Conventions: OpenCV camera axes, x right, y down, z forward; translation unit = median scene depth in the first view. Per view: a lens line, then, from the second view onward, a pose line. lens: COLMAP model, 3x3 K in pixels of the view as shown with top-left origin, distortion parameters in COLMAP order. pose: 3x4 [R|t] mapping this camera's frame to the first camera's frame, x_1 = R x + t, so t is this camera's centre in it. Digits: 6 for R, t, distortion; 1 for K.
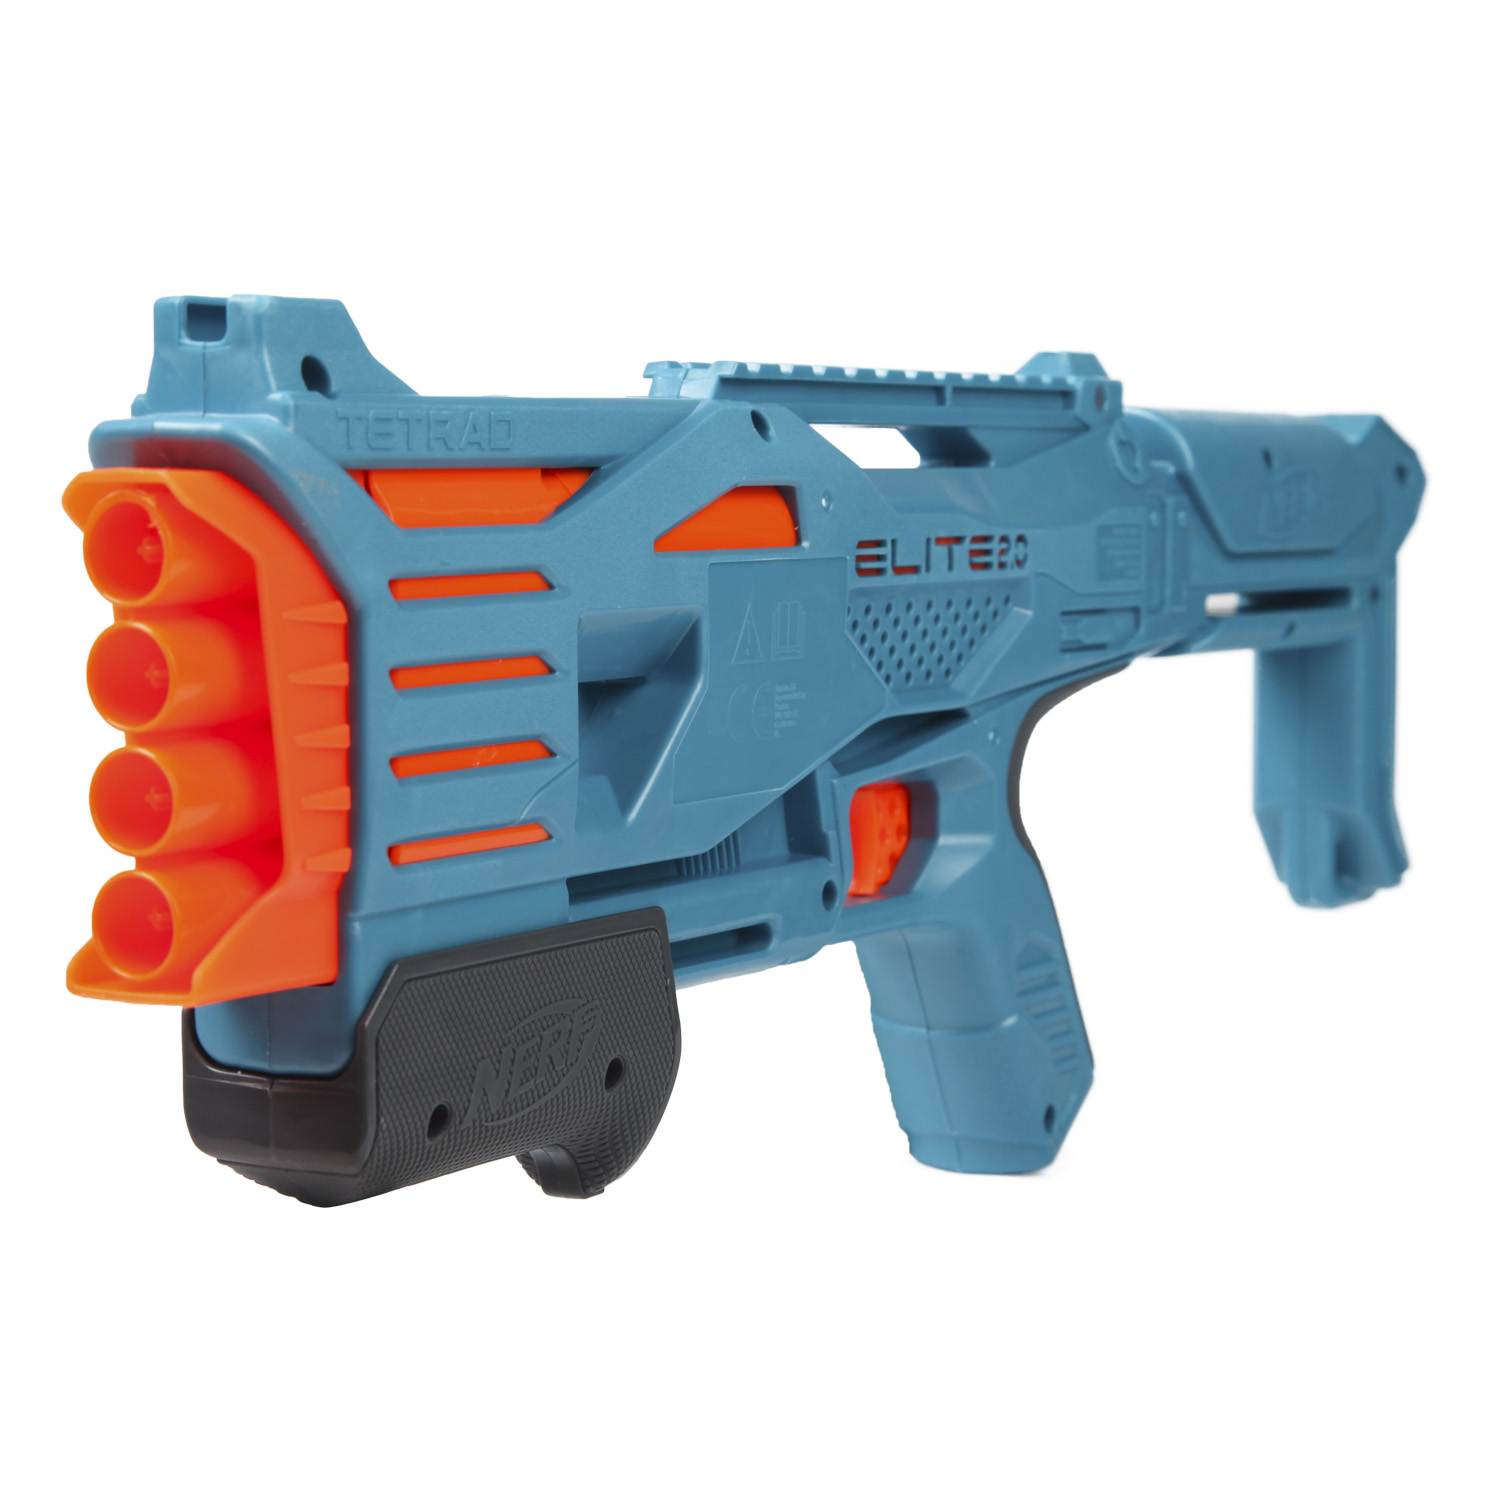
lens RADIAL K [[2918.7, 0, 750.0], [0, 2918.7, 750.0], [0, 0, 1]] dist [0.190569, 0.041810]
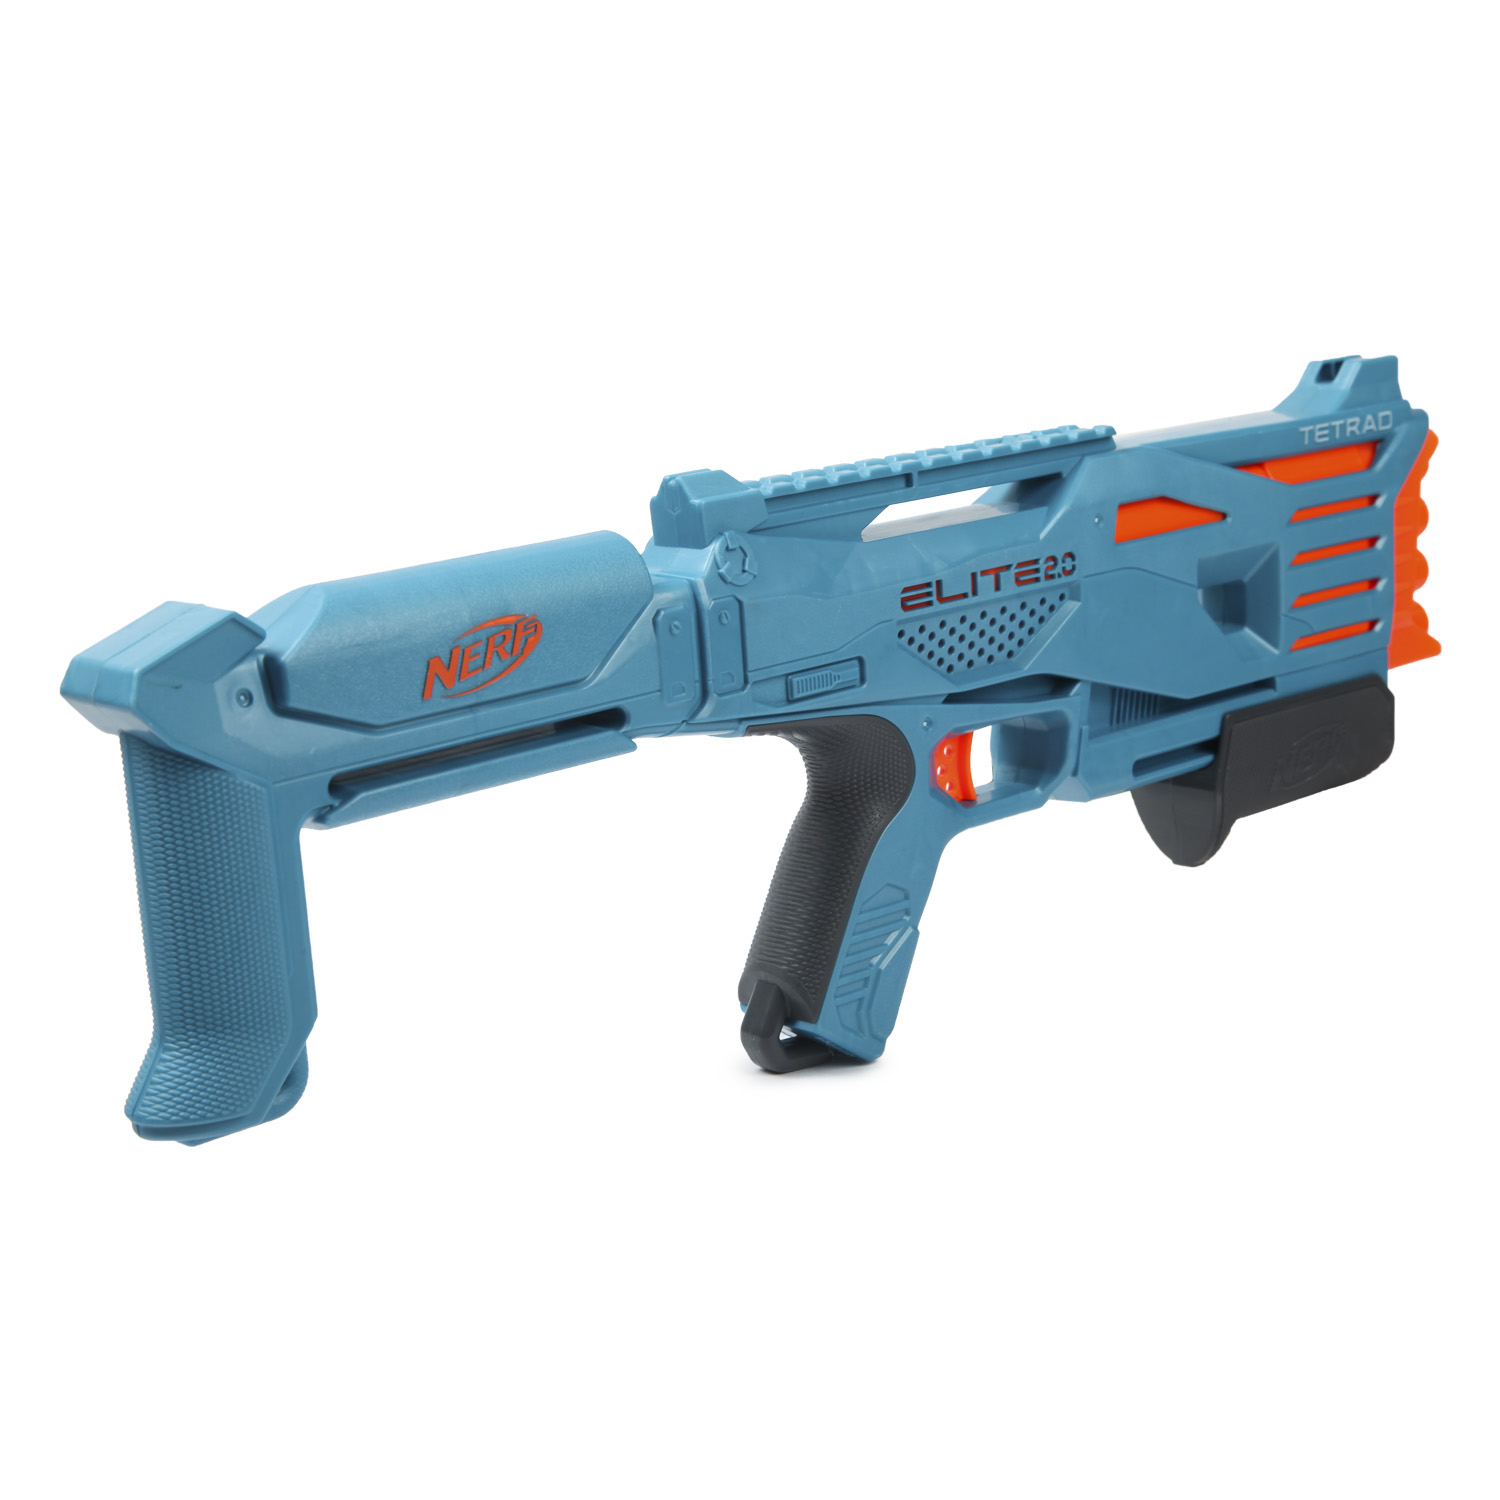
lens RADIAL K [[2918.7, 0, 750.0], [0, 2918.7, 750.0], [0, 0, 1]] dist [0.190569, 0.041810]
pose [[0.957165, 0.000359, -0.289544, 0.368389], [0.037401, 0.991468, 0.124868, -0.167353], [0.287118, -0.130349, 0.948985, -0.419321]]
